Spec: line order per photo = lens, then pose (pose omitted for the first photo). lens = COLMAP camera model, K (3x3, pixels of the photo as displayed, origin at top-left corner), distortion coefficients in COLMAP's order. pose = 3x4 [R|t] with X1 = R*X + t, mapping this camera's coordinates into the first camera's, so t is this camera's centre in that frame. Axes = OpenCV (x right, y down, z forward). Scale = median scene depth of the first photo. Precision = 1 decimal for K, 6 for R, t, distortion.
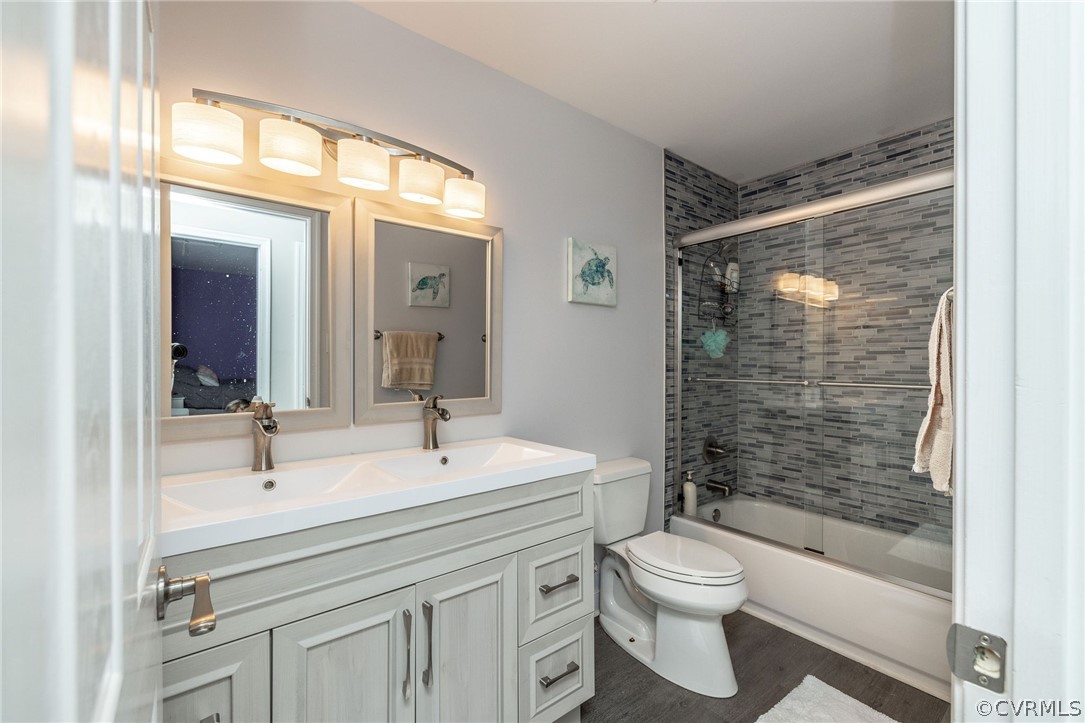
lens RADIAL K [[452.3, 0, 542.5], [0, 452.3, 361.5], [0, 0, 1]] dist [-0.000441, -0.000014]
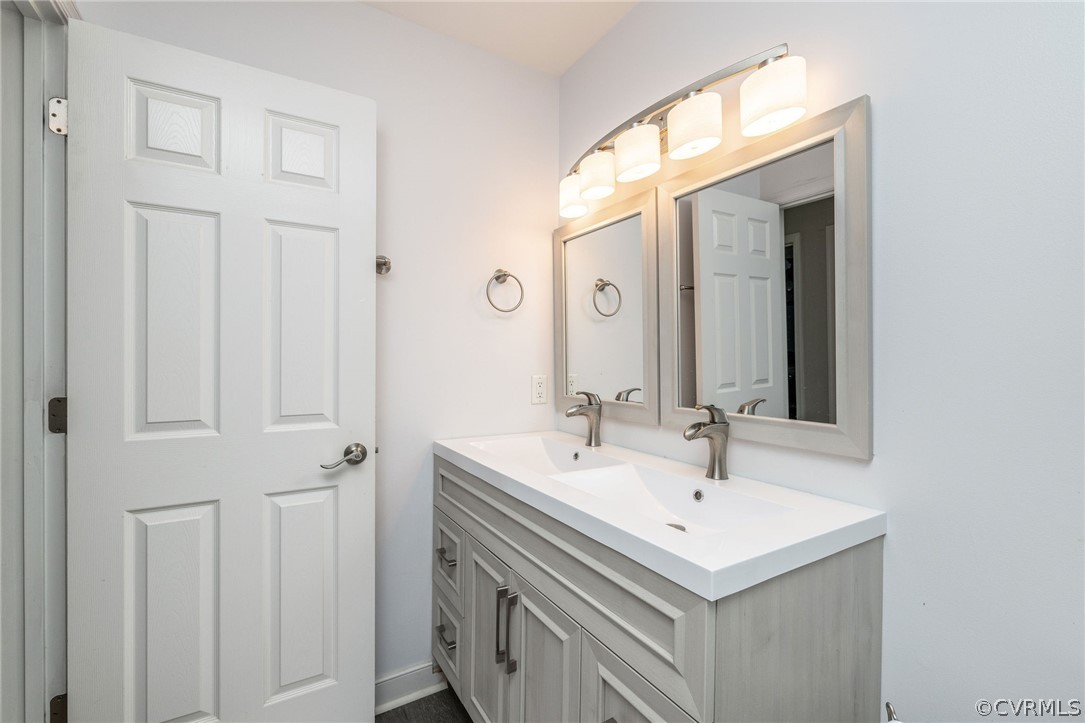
lens RADIAL K [[481.4, 0, 542.5], [0, 481.4, 361.5], [0, 0, 1]] dist [0.000273, -0.000024]
pose [[-0.122906, 0.004957, -0.992406, 0.598858], [-0.010668, 0.999923, 0.006315, -0.000563], [0.992361, 0.011363, -0.122844, 0.875899]]
